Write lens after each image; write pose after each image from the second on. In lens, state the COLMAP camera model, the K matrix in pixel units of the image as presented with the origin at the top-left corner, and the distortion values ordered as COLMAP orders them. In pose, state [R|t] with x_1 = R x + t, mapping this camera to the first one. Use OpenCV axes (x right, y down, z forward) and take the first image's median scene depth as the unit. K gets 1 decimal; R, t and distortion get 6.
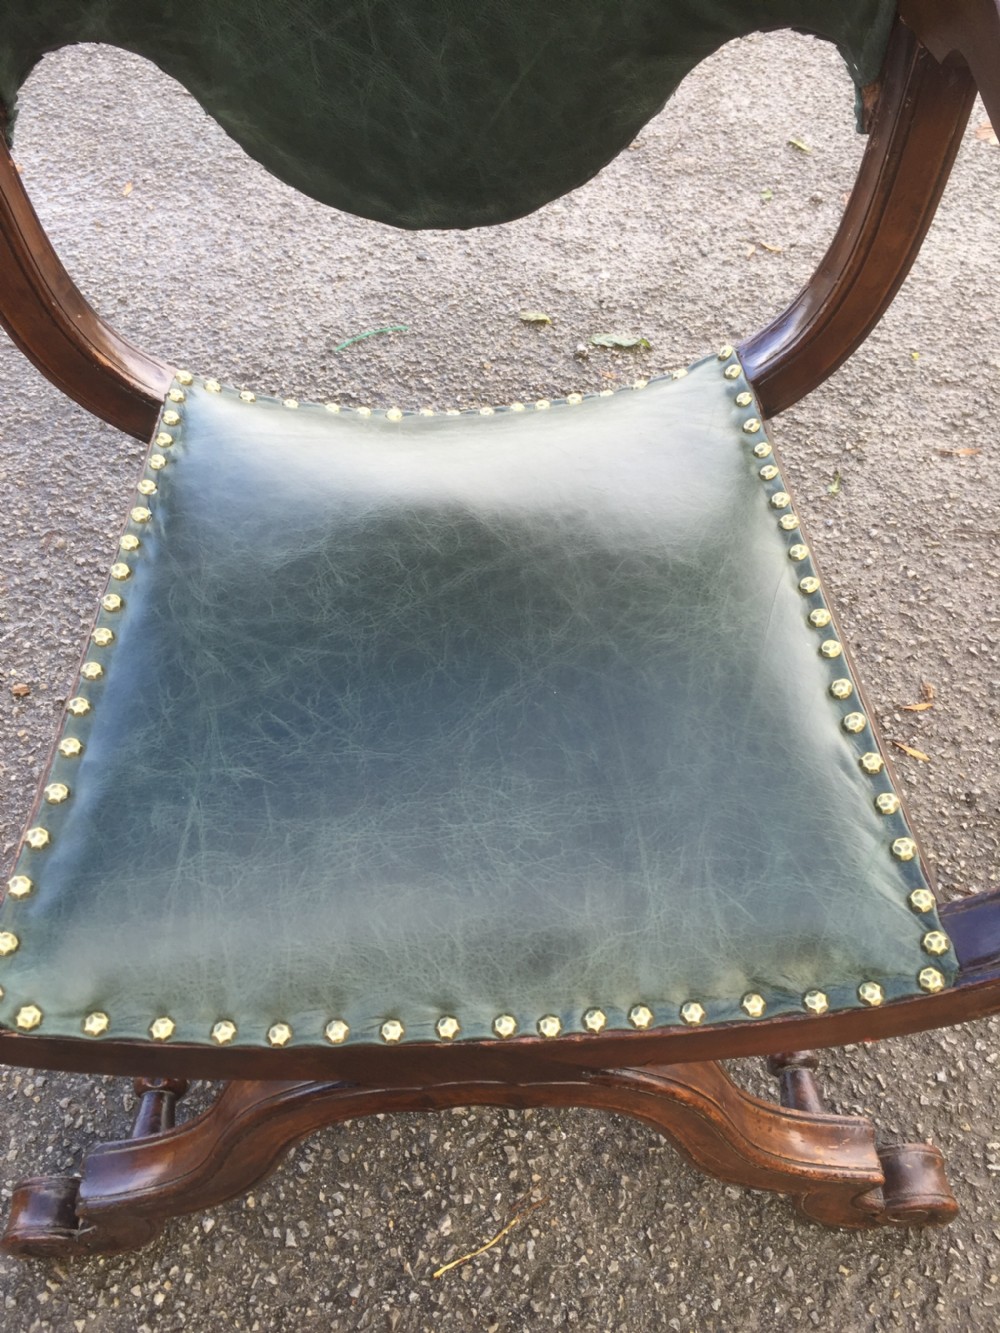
lens RADIAL K [[1139.1, 0, 502.5], [0, 1139.1, 666.3], [0, 0, 1]] dist [0.090435, -0.123623]
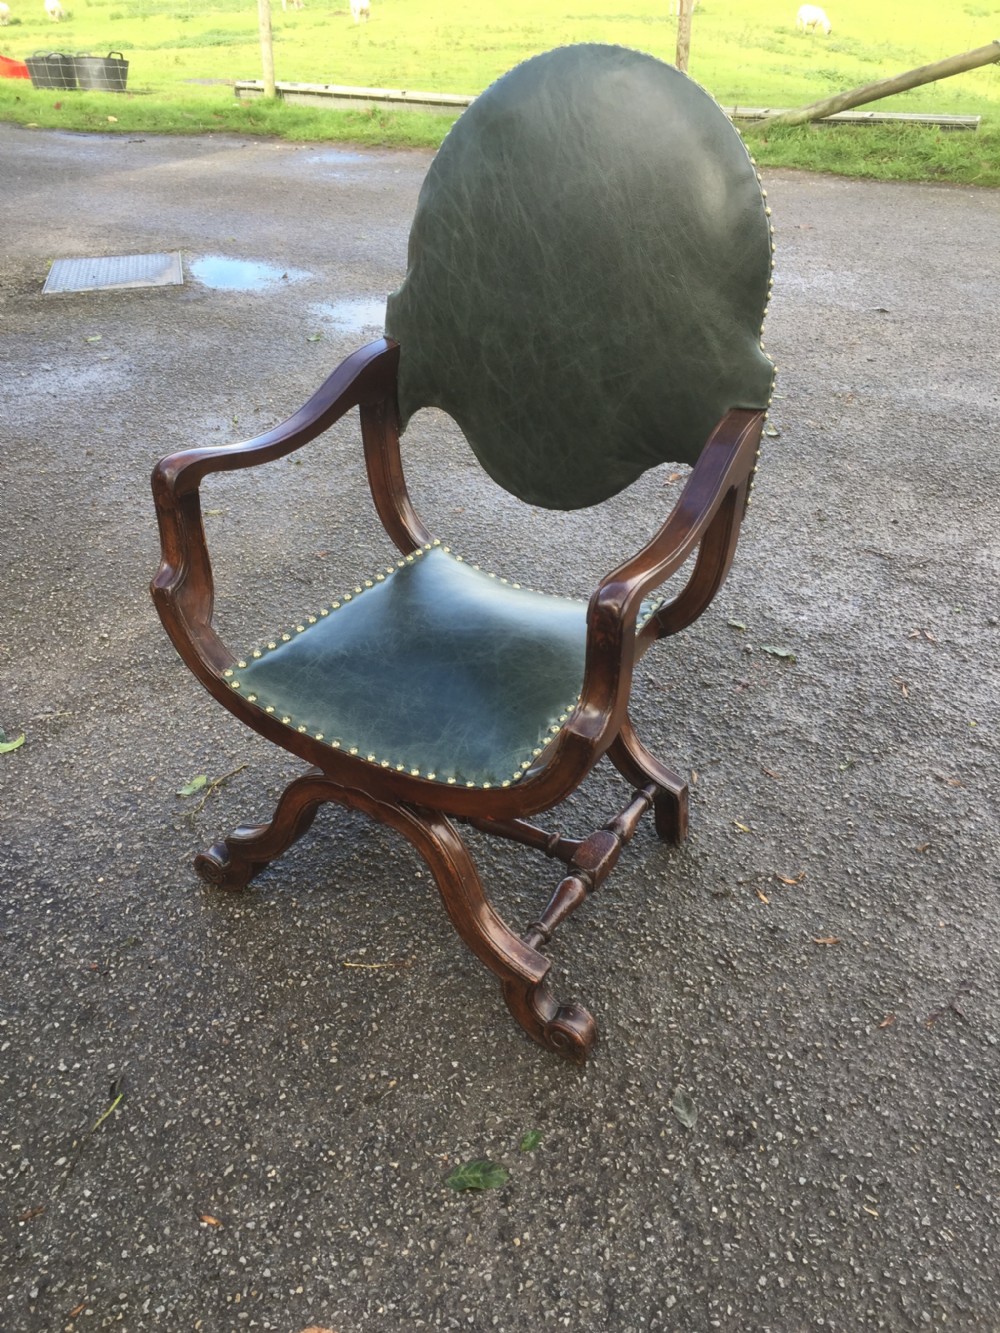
lens RADIAL K [[1139.1, 0, 497.1], [0, 1139.1, 666.9], [0, 0, 1]] dist [0.090435, -0.123623]
pose [[0.838660, 0.303950, -0.451955, 0.889687], [-0.424751, 0.884413, -0.193393, 0.339774], [0.340933, 0.354159, 0.870825, -0.804102]]
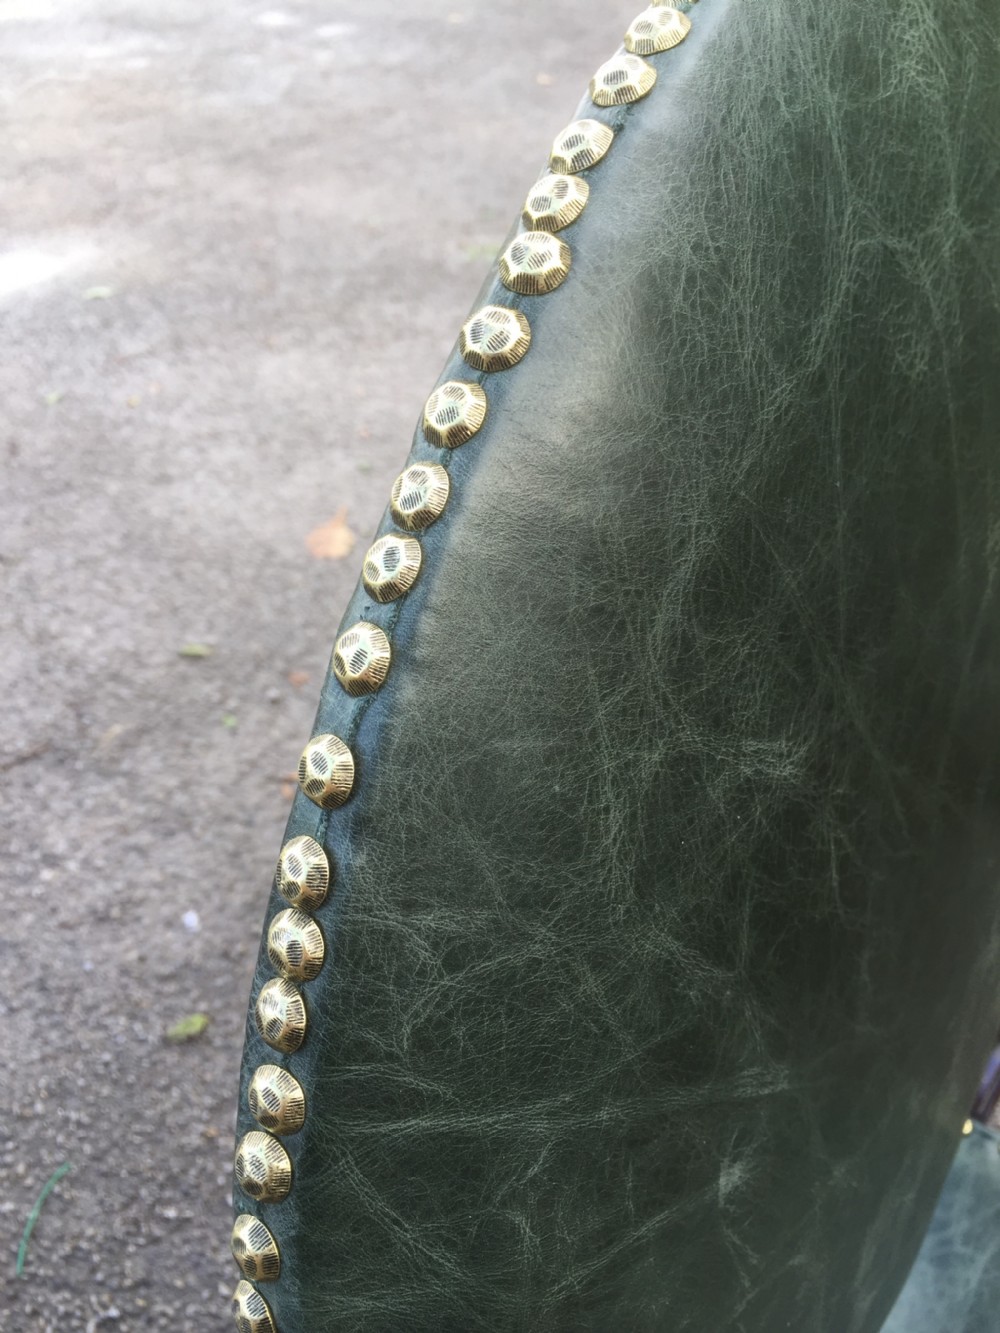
lens RADIAL K [[1139.1, 0, 503.3], [0, 1139.1, 663.8], [0, 0, 1]] dist [0.090435, -0.123623]
pose [[0.599539, -0.497760, 0.626728, -0.411450], [0.595308, 0.800742, 0.066483, -0.814756], [-0.534940, 0.333238, 0.776397, 0.335674]]
